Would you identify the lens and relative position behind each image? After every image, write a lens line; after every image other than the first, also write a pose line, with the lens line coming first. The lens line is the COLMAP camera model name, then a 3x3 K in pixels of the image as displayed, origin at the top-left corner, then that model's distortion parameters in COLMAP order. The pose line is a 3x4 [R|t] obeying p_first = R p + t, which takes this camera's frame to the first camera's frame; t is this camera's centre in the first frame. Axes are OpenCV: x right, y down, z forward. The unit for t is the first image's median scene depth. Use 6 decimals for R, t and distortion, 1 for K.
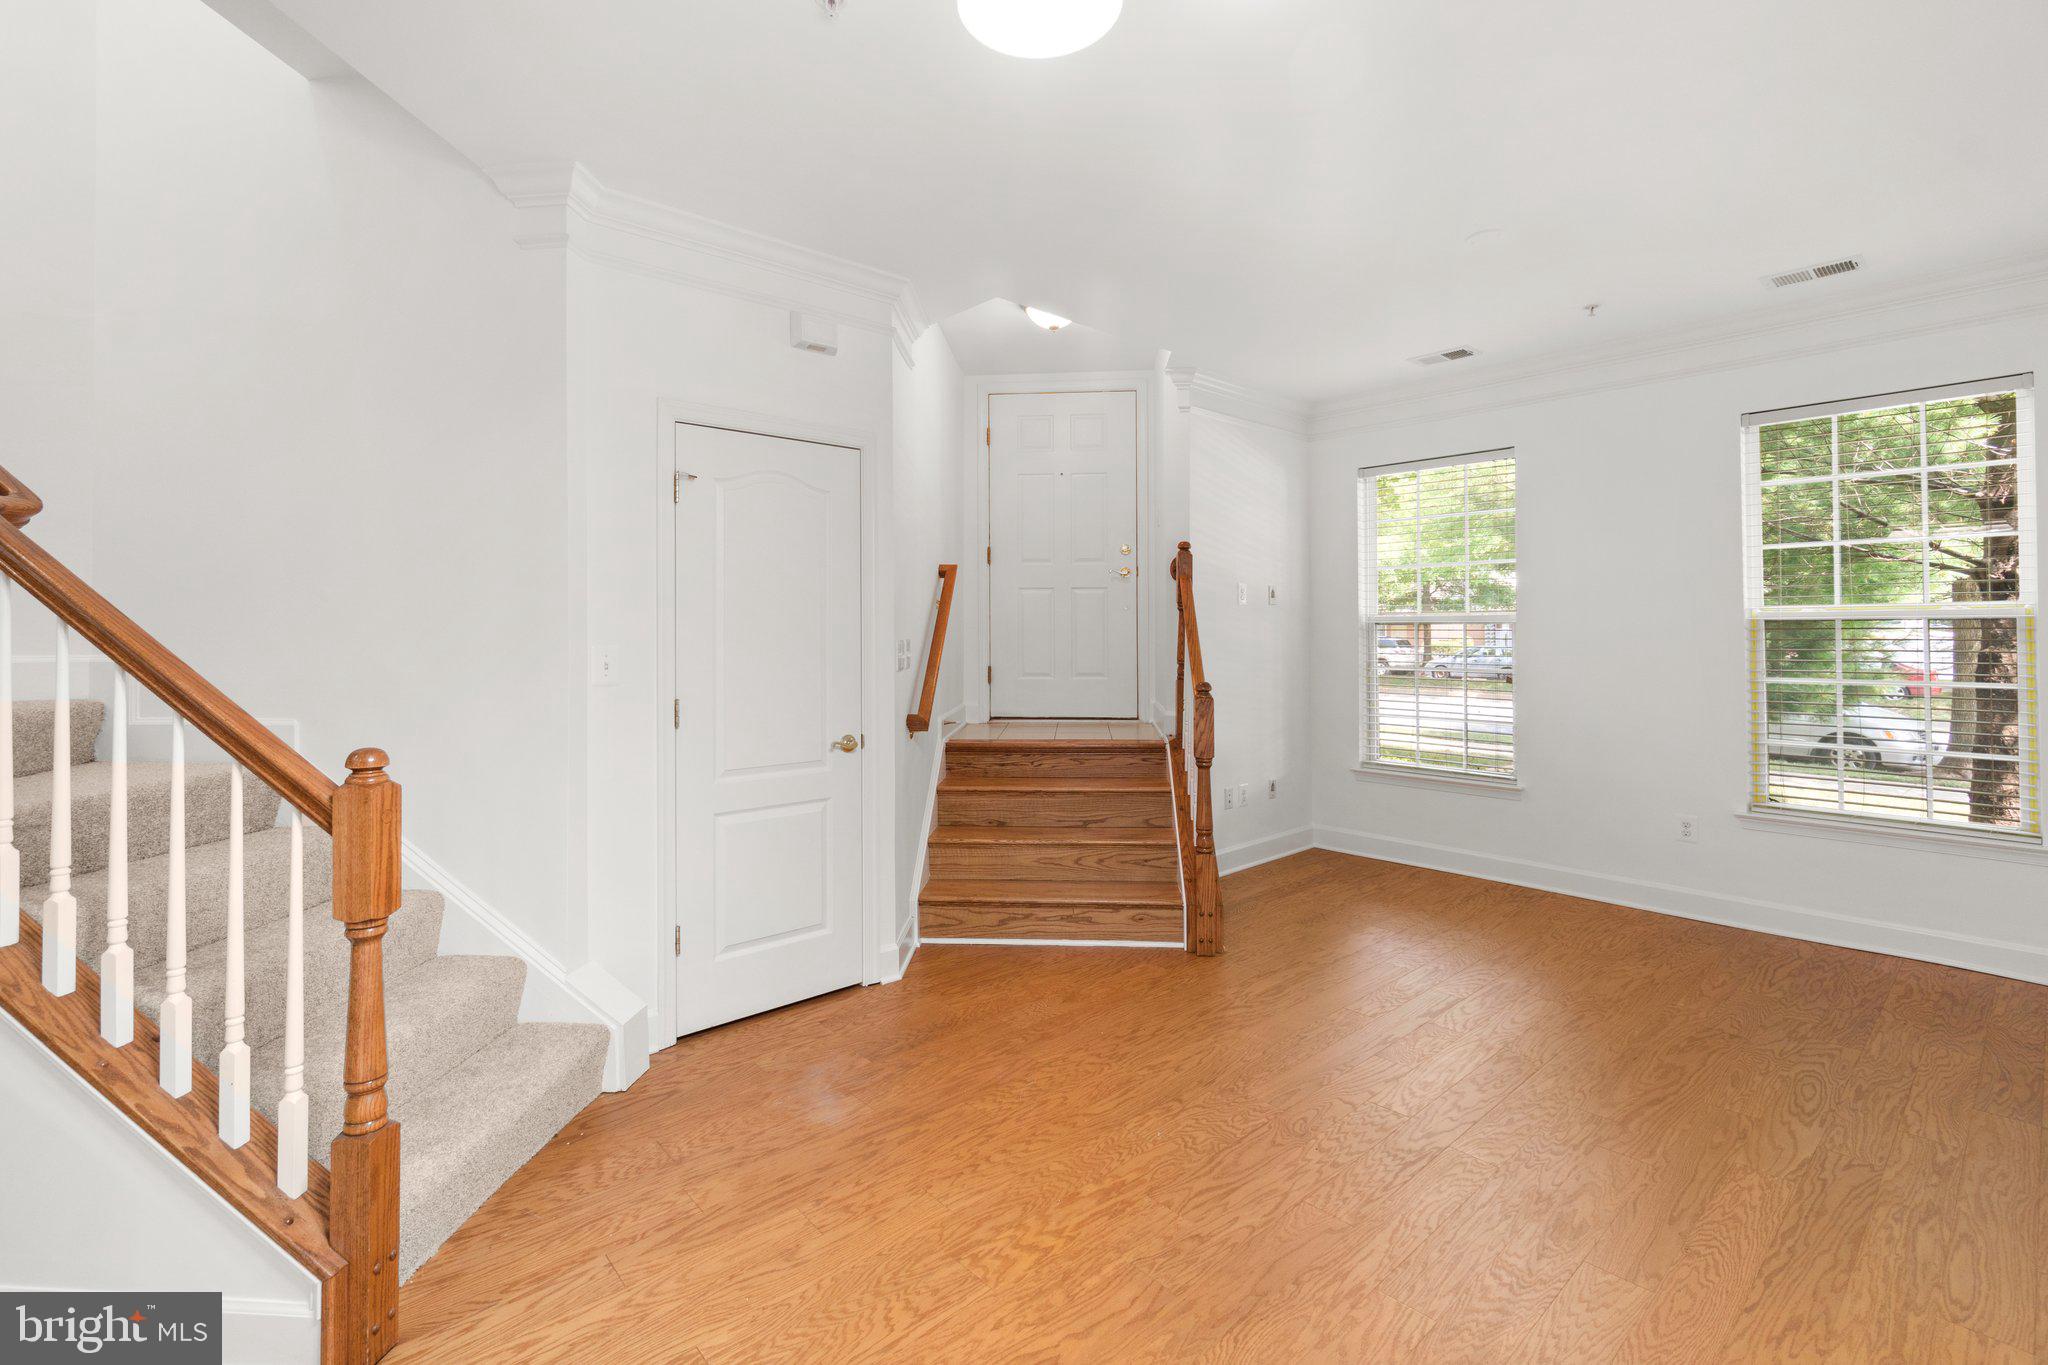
lens RADIAL K [[898.9, 0, 1028.4], [0, 898.9, 634.1], [0, 0, 1]] dist [-0.003868, -0.000567]
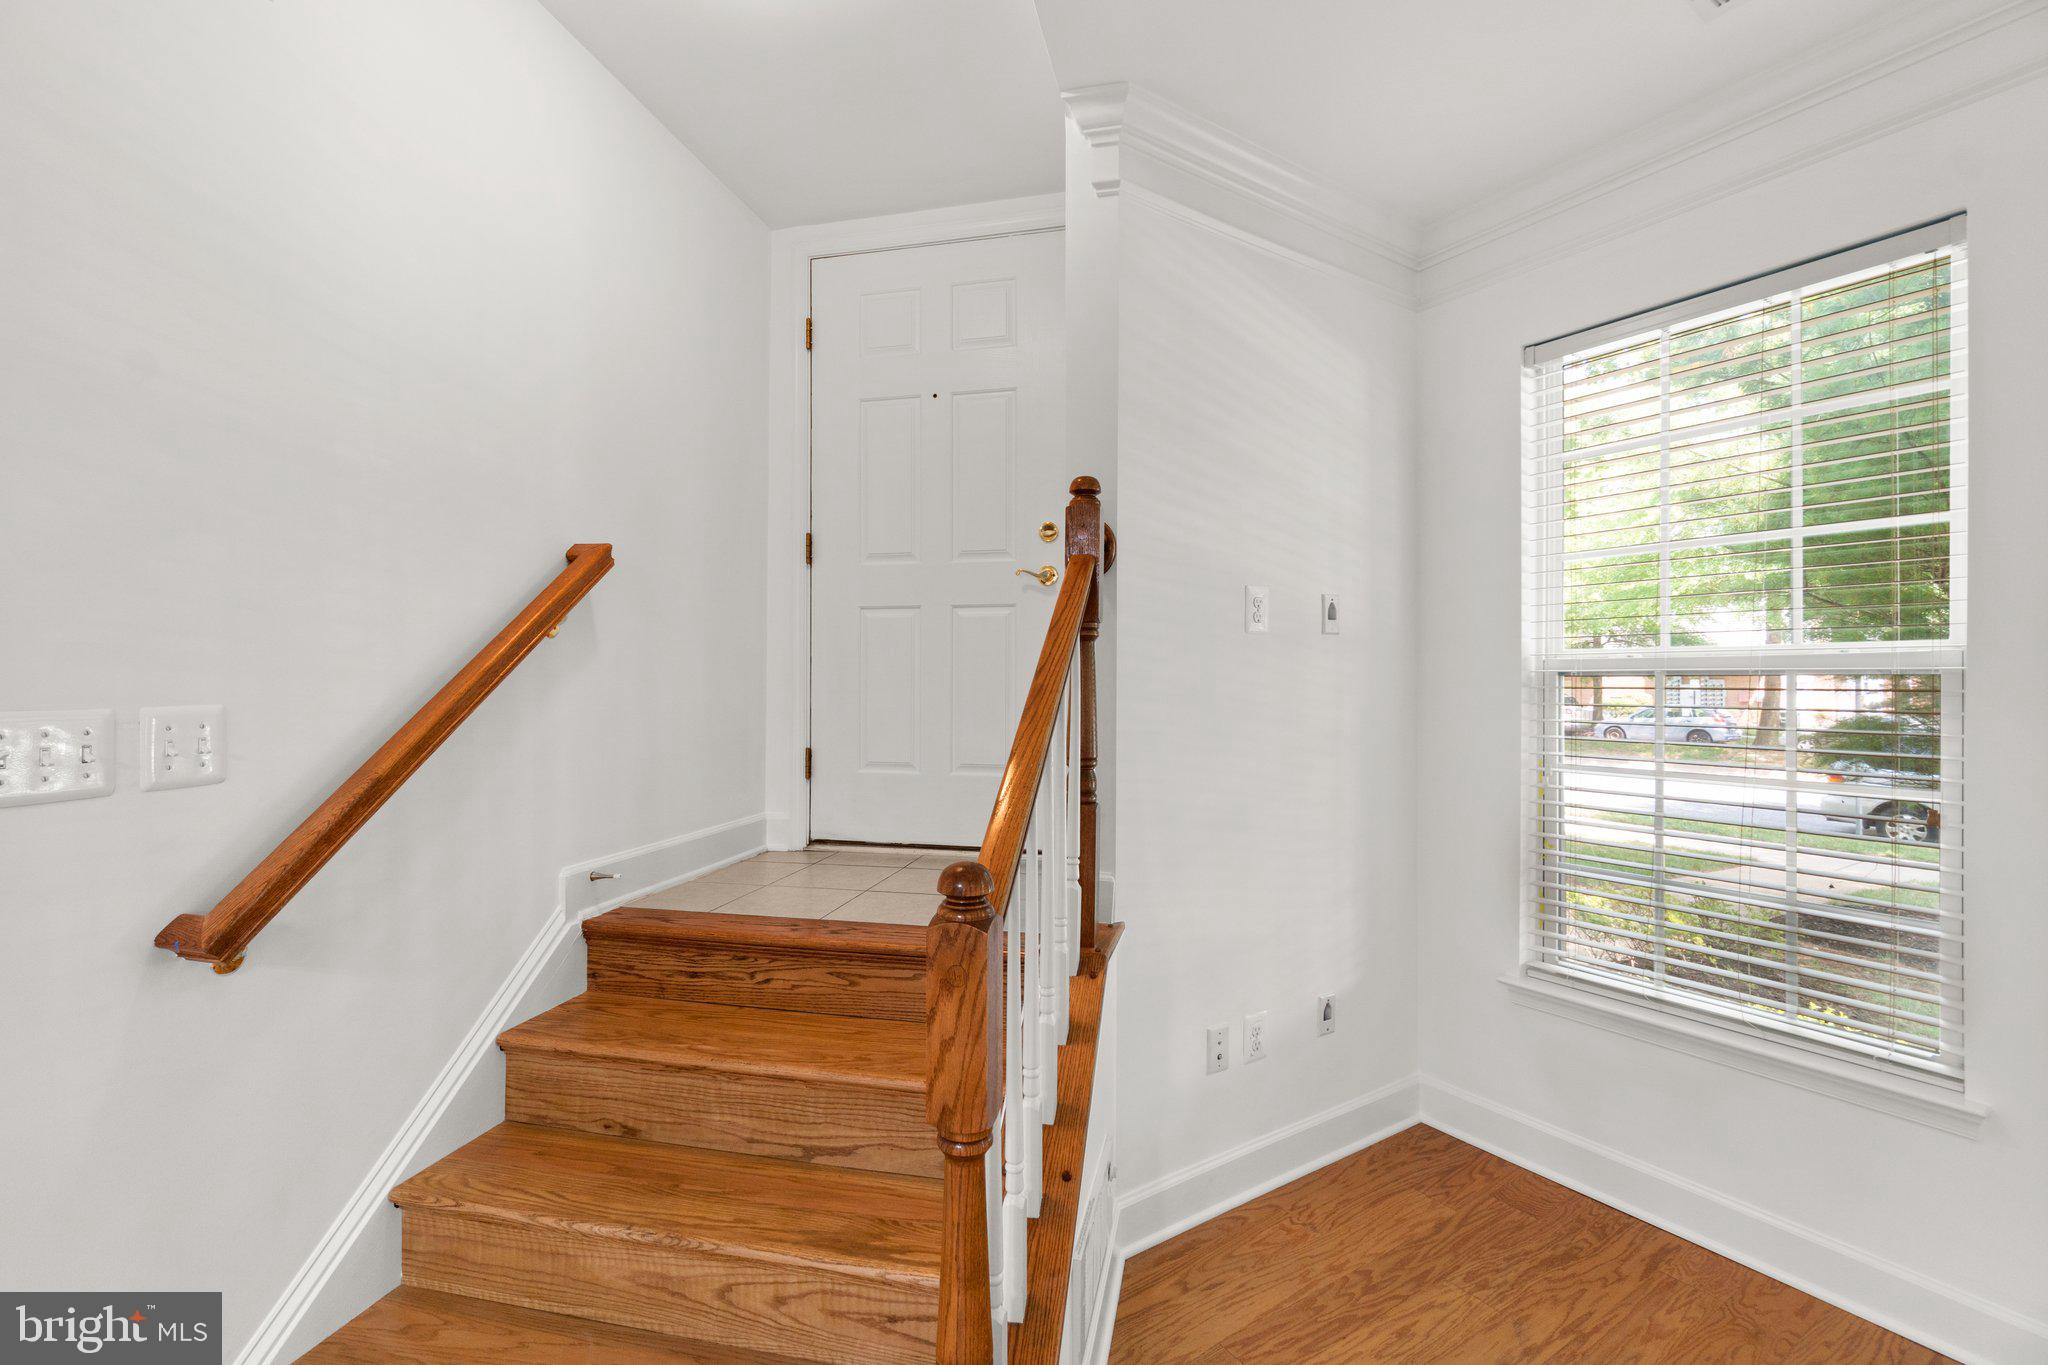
lens RADIAL K [[898.9, 0, 1020.9], [0, 898.9, 689.9], [0, 0, 1]] dist [-0.003868, -0.000567]
pose [[0.988621, 0.007770, -0.150226, 0.208470], [-0.007163, 0.999964, 0.004579, -0.004379], [0.150256, -0.003451, 0.988641, 0.576174]]
